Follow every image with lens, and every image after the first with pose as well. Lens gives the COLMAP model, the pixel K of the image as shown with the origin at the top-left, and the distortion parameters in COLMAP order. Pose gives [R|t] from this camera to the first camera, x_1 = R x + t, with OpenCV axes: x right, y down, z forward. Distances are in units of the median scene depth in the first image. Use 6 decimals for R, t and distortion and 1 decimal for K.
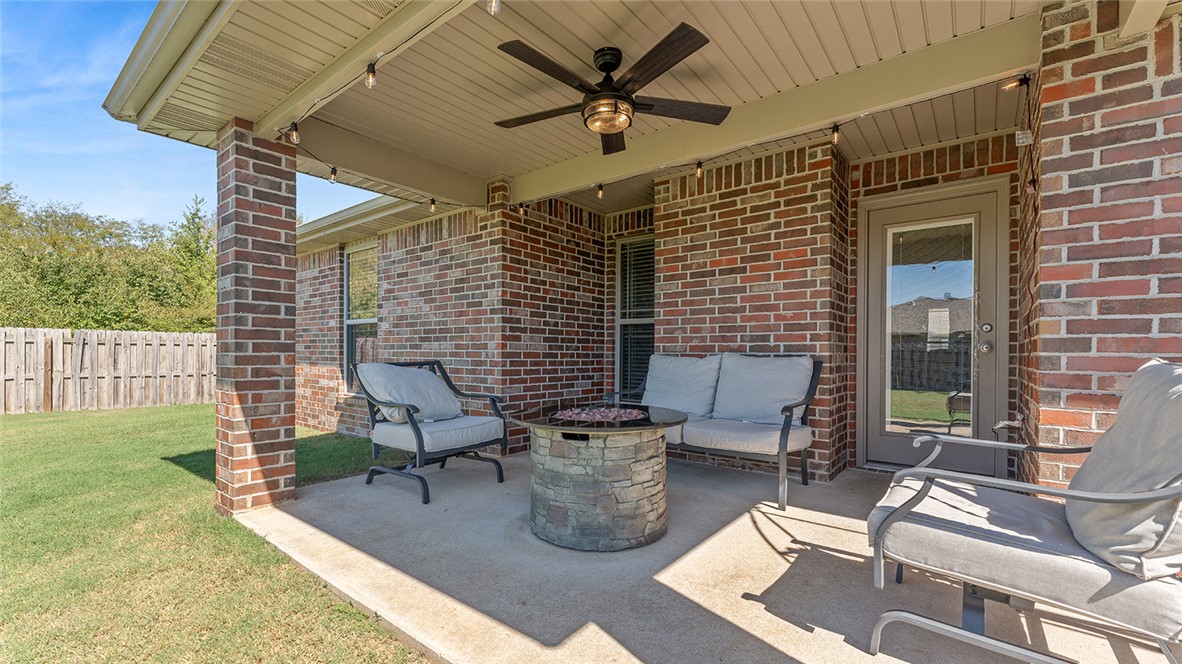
lens RADIAL K [[492.8, 0, 583.7], [0, 492.8, 357.6], [0, 0, 1]] dist [-0.000594, -0.000175]
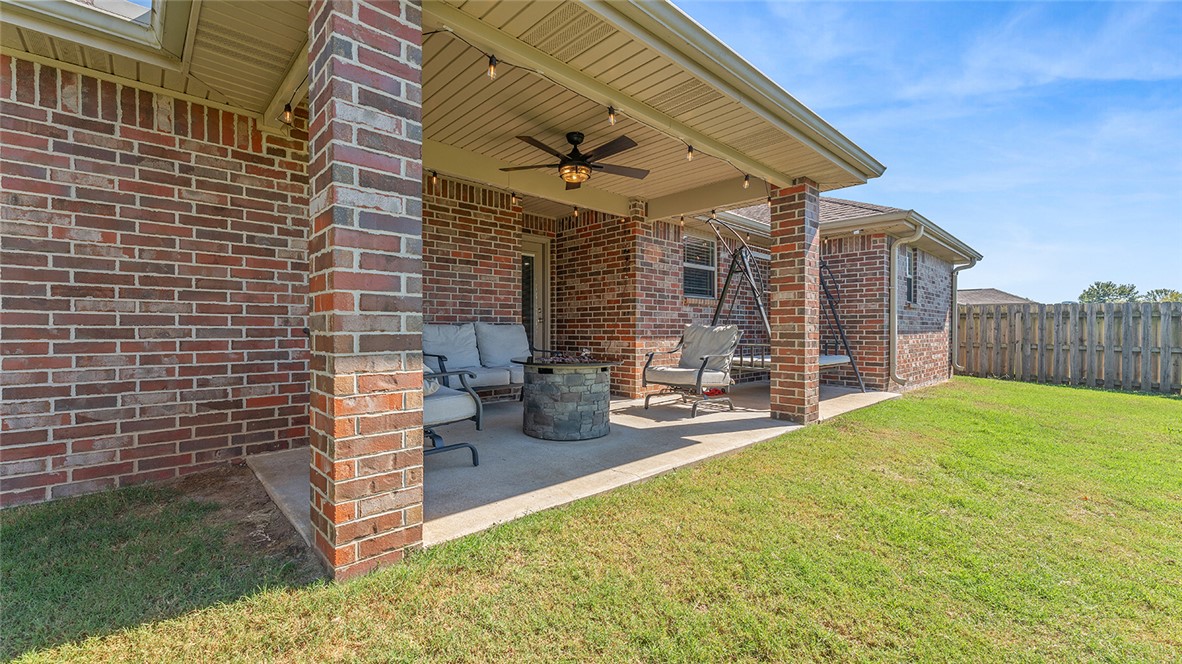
lens RADIAL K [[483.3, 0, 586.5], [0, 483.3, 327.9], [0, 0, 1]] dist [-0.000581, -0.000043]
pose [[0.134310, -0.000979, 0.990939, -0.998252], [0.009230, 0.999957, -0.000263, 0.010362], [-0.990896, 0.009182, 0.134313, 0.497754]]
